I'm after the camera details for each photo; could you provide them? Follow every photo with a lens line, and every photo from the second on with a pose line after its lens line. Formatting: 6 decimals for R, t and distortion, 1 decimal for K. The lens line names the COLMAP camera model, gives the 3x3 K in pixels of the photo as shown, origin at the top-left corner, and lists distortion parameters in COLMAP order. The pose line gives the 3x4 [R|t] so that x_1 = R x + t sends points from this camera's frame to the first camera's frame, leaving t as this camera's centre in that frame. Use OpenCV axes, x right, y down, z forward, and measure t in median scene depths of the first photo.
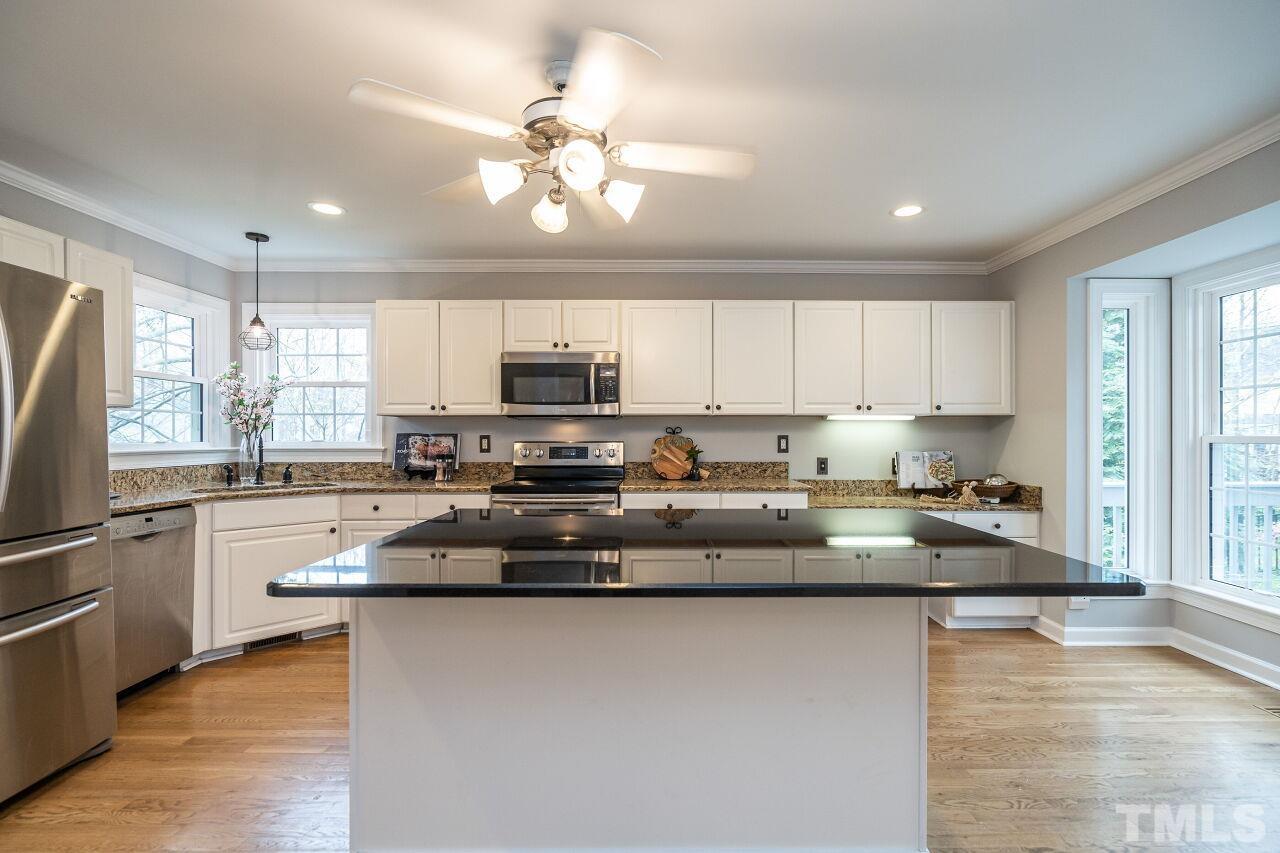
lens RADIAL K [[593.4, 0, 647.8], [0, 593.4, 435.1], [0, 0, 1]] dist [-0.002312, 0.001604]
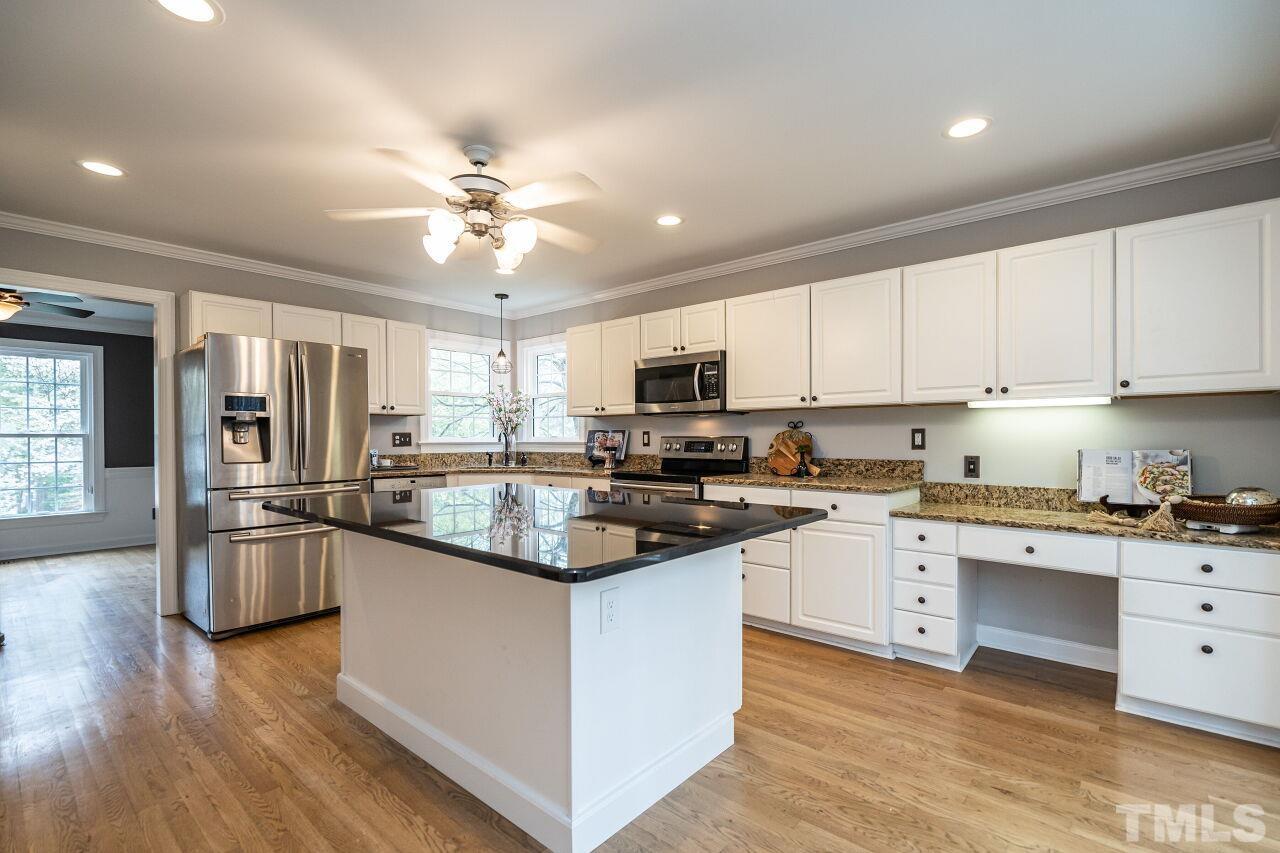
lens RADIAL K [[584.2, 0, 639.2], [0, 584.2, 444.8], [0, 0, 1]] dist [0.002139, 0.000936]
pose [[0.751317, 0.007033, -0.659904, 0.495791], [0.000782, 0.999933, 0.011548, 0.014048], [0.659941, -0.009192, 0.751261, 0.128528]]
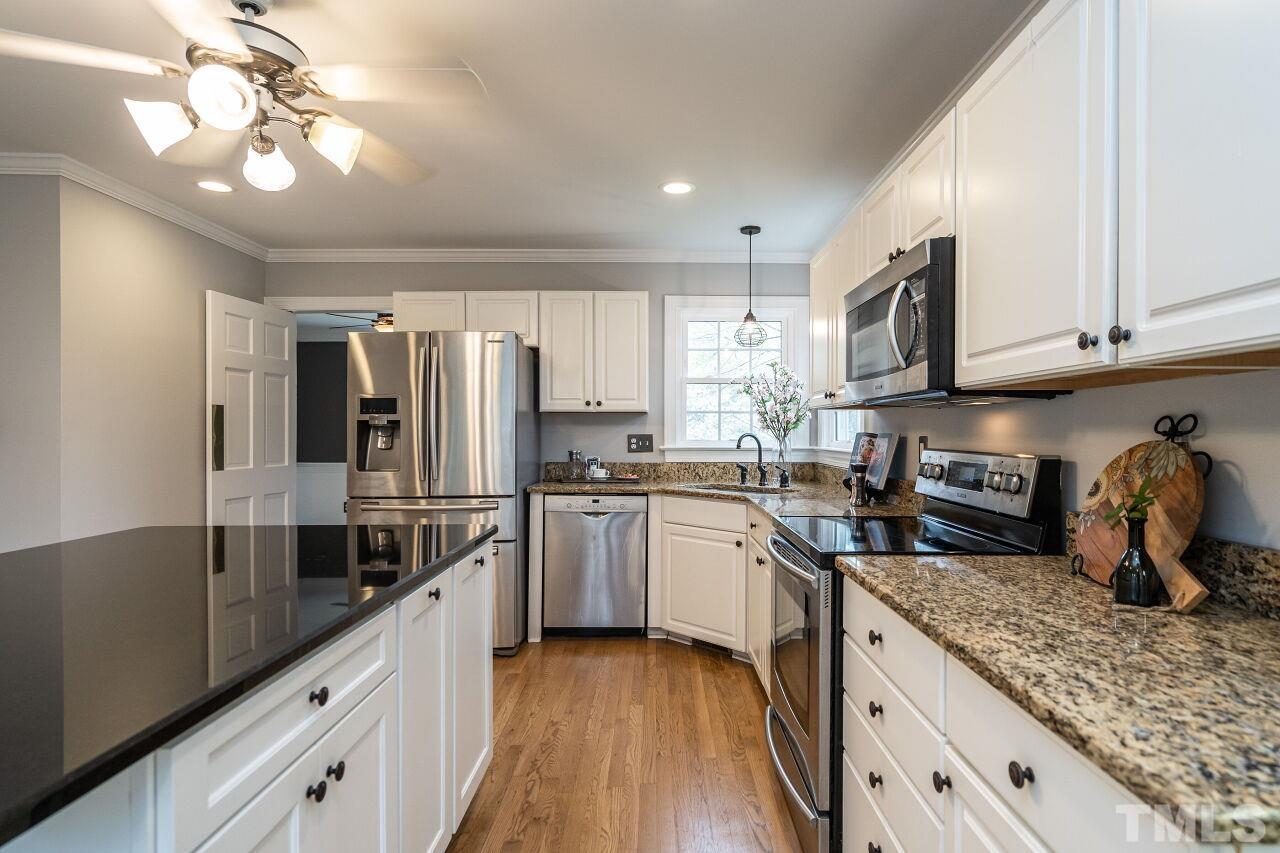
lens RADIAL K [[661.6, 0, 659.9], [0, 661.6, 432.5], [0, 0, 1]] dist [-0.000797, -0.000063]
pose [[0.003038, 0.003123, -0.999991, 0.386799], [-0.002342, 0.999992, 0.003115, -0.005196], [0.999993, 0.002332, 0.003045, 0.773123]]
